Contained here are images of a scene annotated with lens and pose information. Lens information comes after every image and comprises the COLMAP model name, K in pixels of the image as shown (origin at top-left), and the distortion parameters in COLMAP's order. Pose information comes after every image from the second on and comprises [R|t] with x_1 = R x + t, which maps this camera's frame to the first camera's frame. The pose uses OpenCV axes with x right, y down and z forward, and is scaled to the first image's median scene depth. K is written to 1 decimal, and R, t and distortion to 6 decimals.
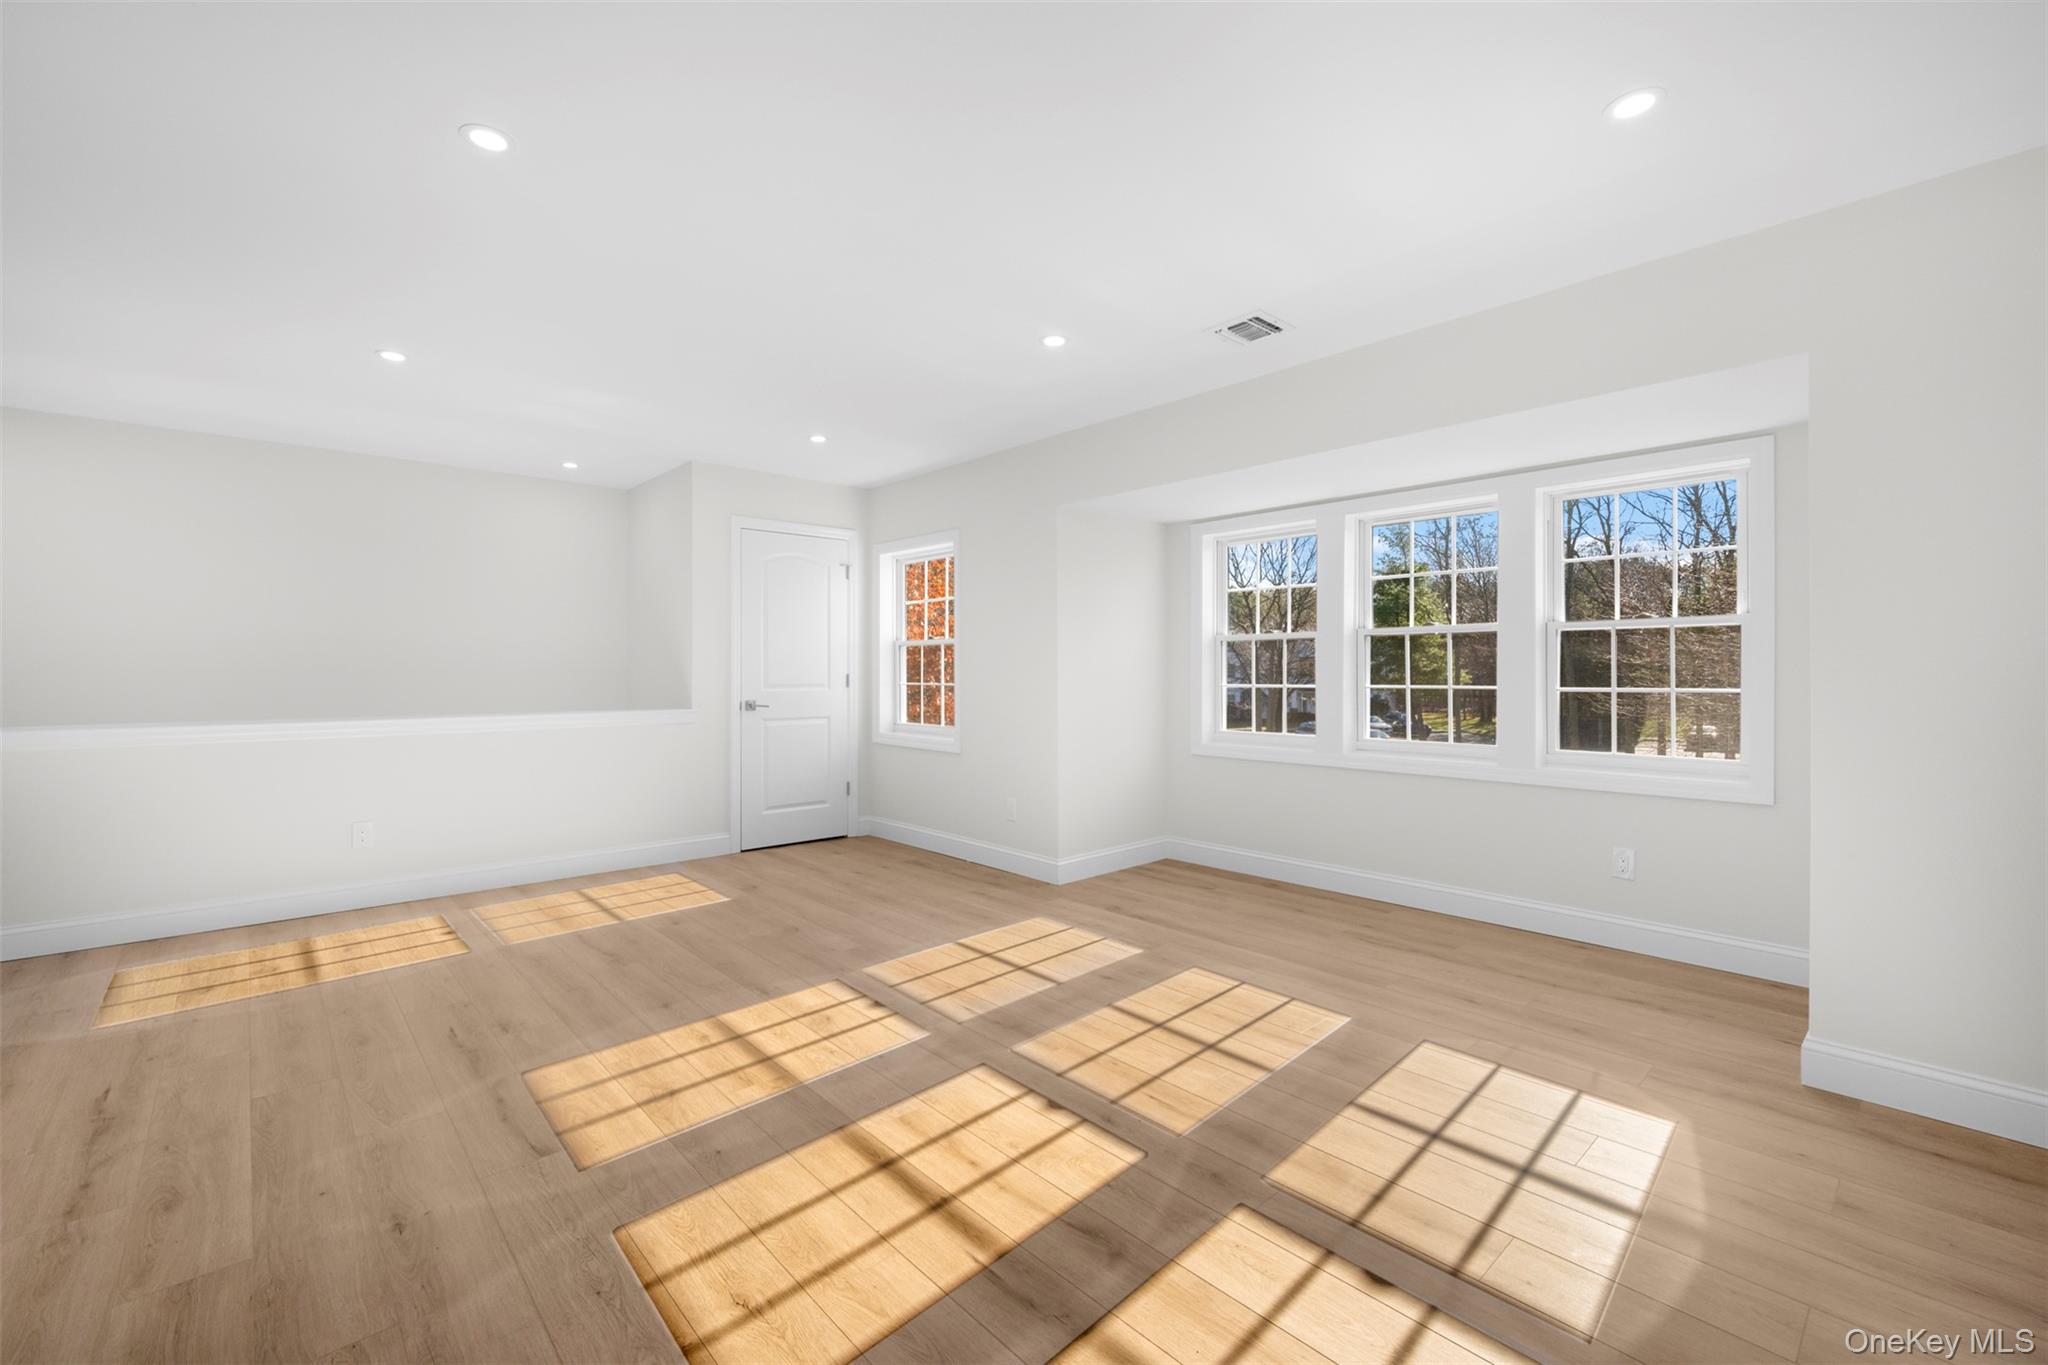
lens RADIAL K [[860.9, 0, 1009.2], [0, 860.9, 676.2], [0, 0, 1]] dist [-0.001237, 0.000084]
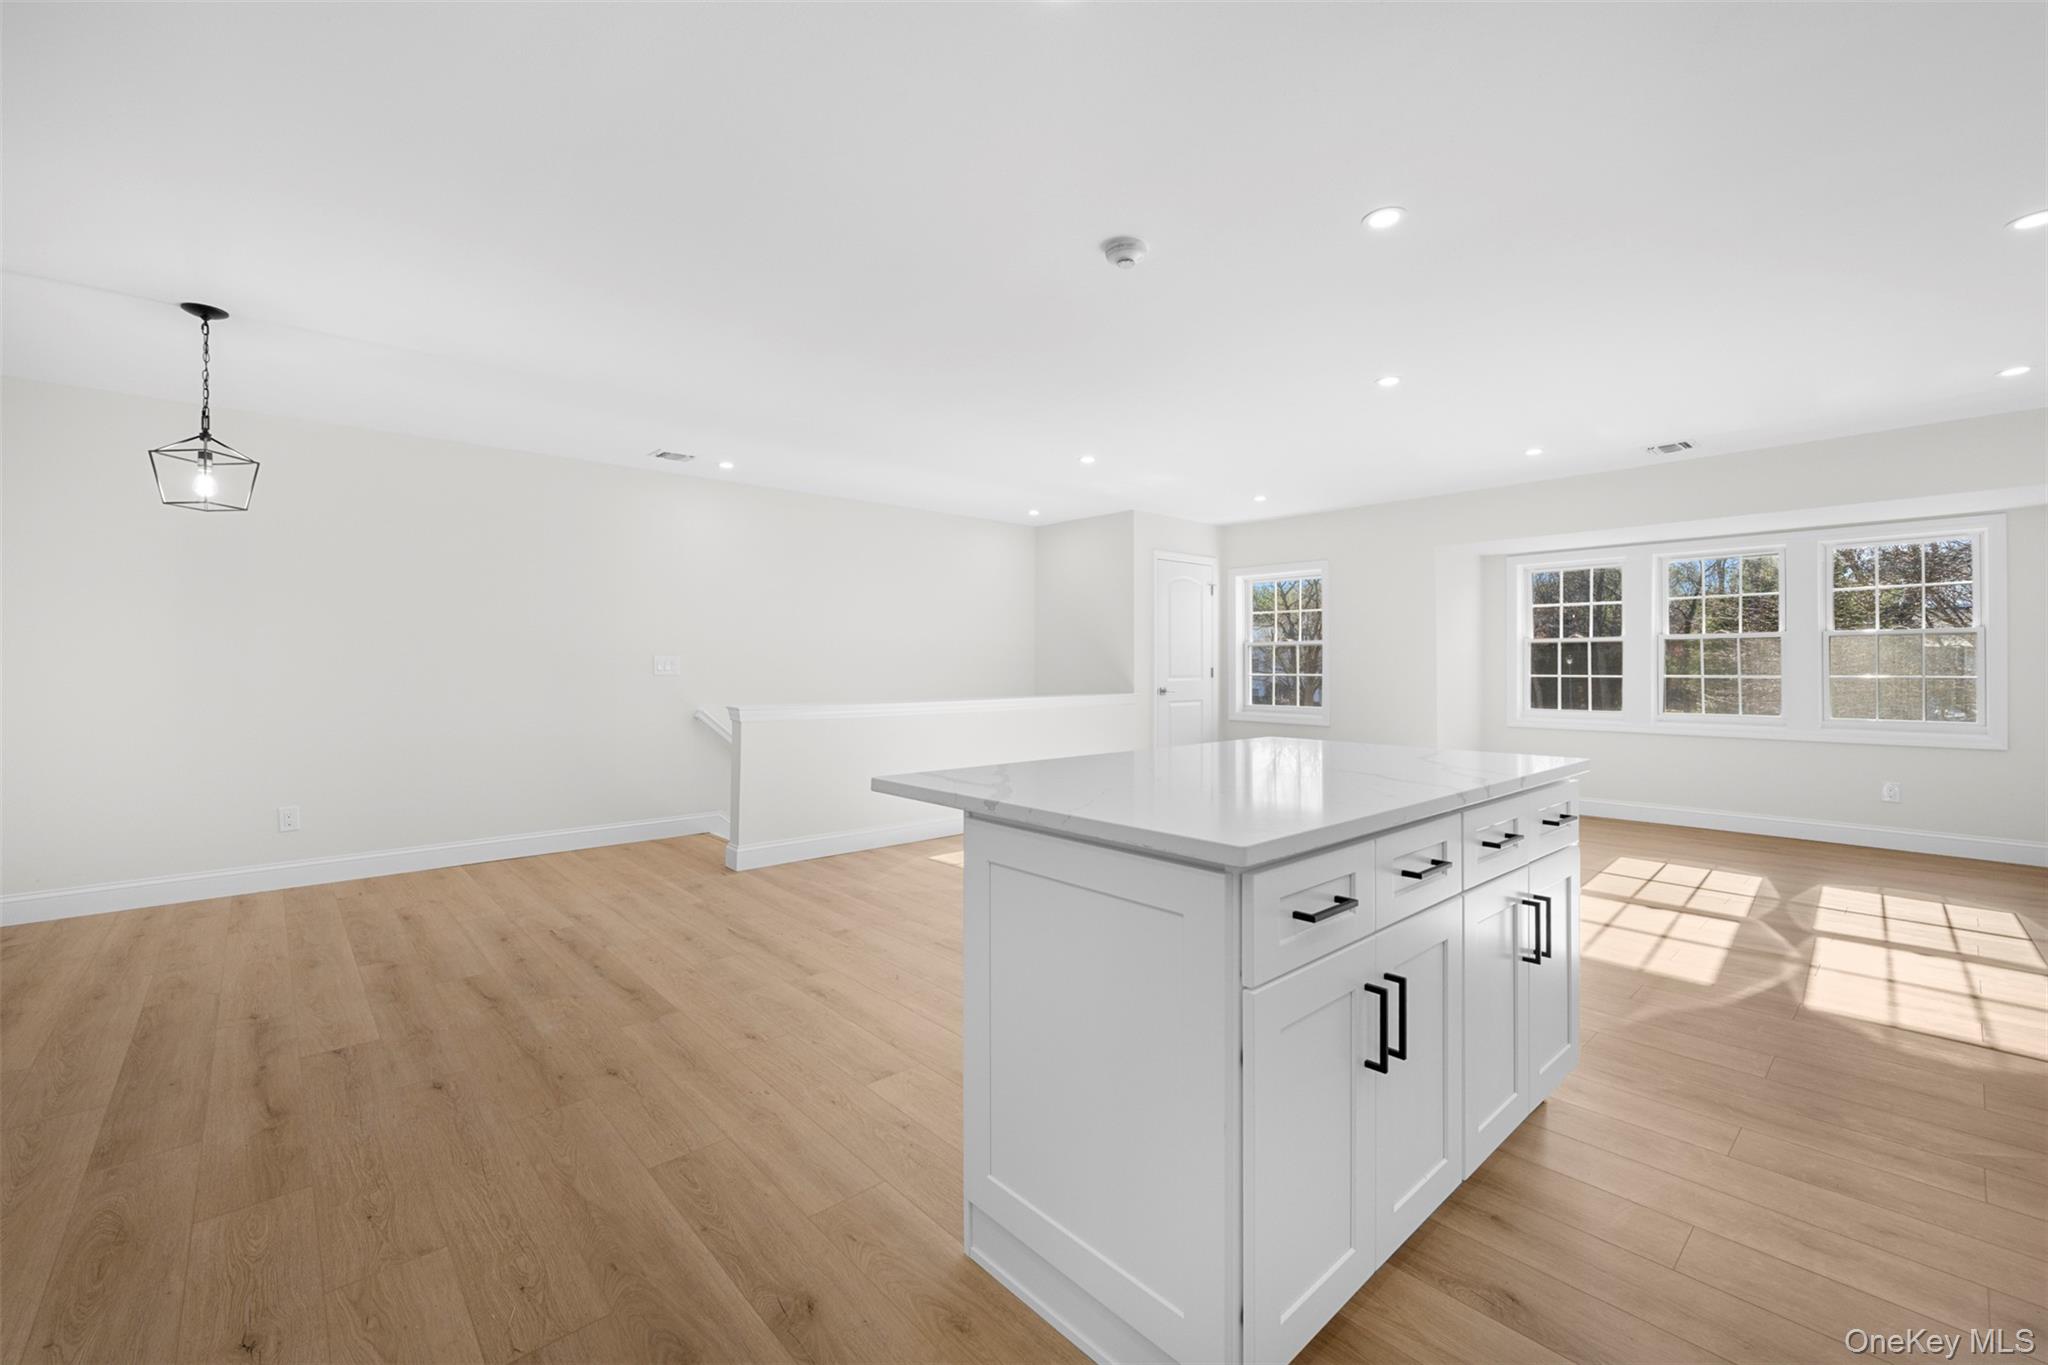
lens RADIAL K [[847.3, 0, 1002.9], [0, 847.3, 665.9], [0, 0, 1]] dist [-0.000751, -0.000271]
pose [[0.999968, -0.001208, -0.007894, -0.973555], [0.001172, 0.999989, -0.004535, 0.001212], [0.007900, 0.004526, 0.999959, -0.579168]]
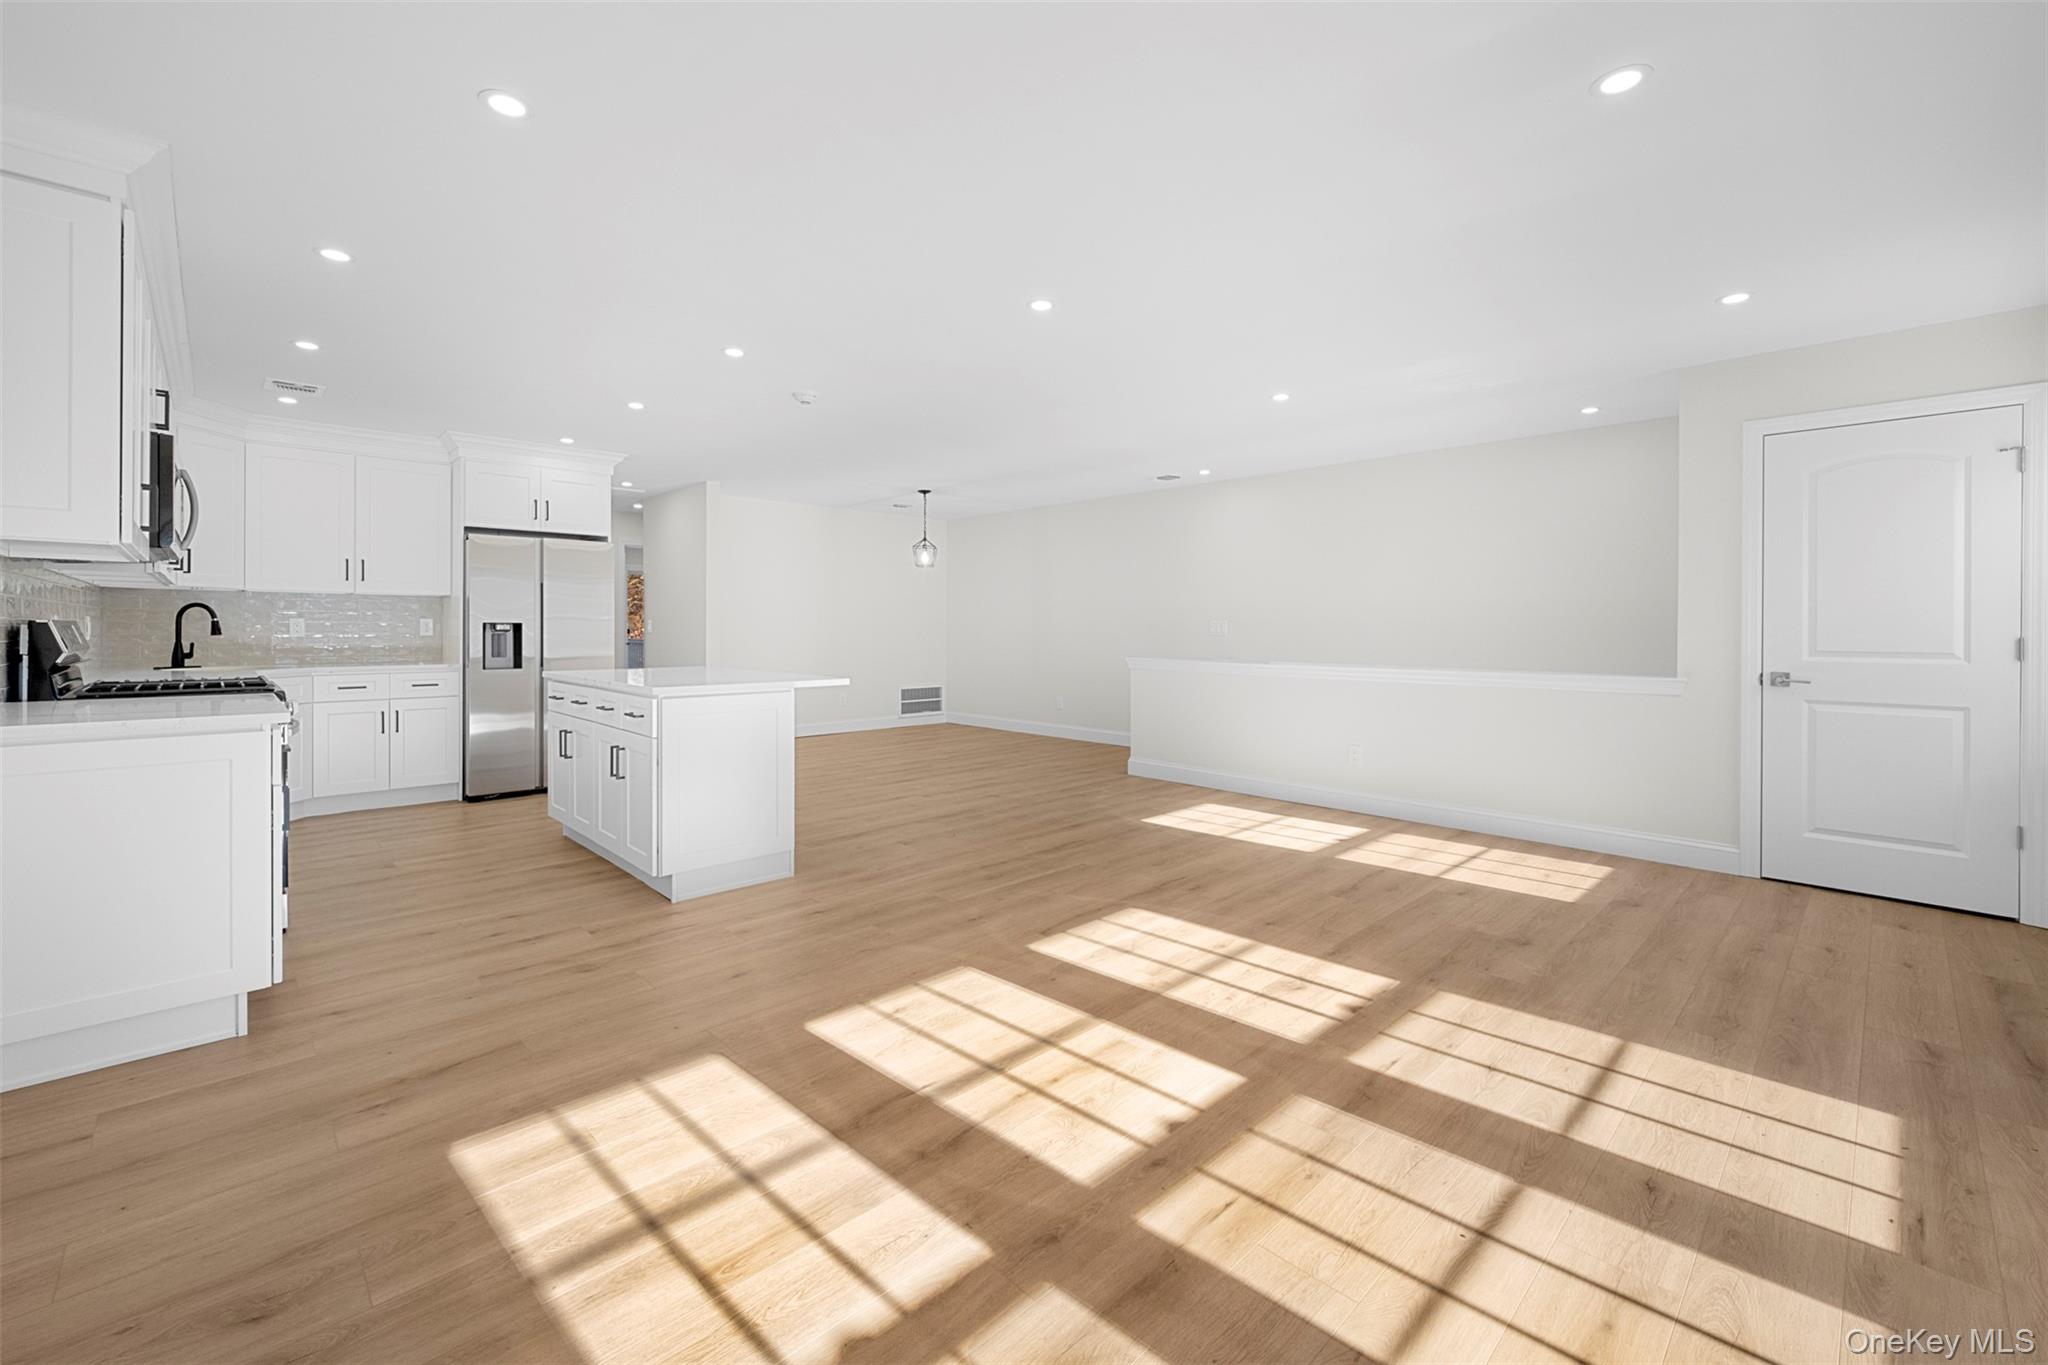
lens RADIAL K [[836.4, 0, 1015.5], [0, 836.4, 631.5], [0, 0, 1]] dist [0.003014, 0.000238]
pose [[0.033746, 0.007573, -0.999402, 0.683409], [-0.007787, 0.999943, 0.007314, -0.010394], [0.999400, 0.007536, 0.033803, 0.609400]]
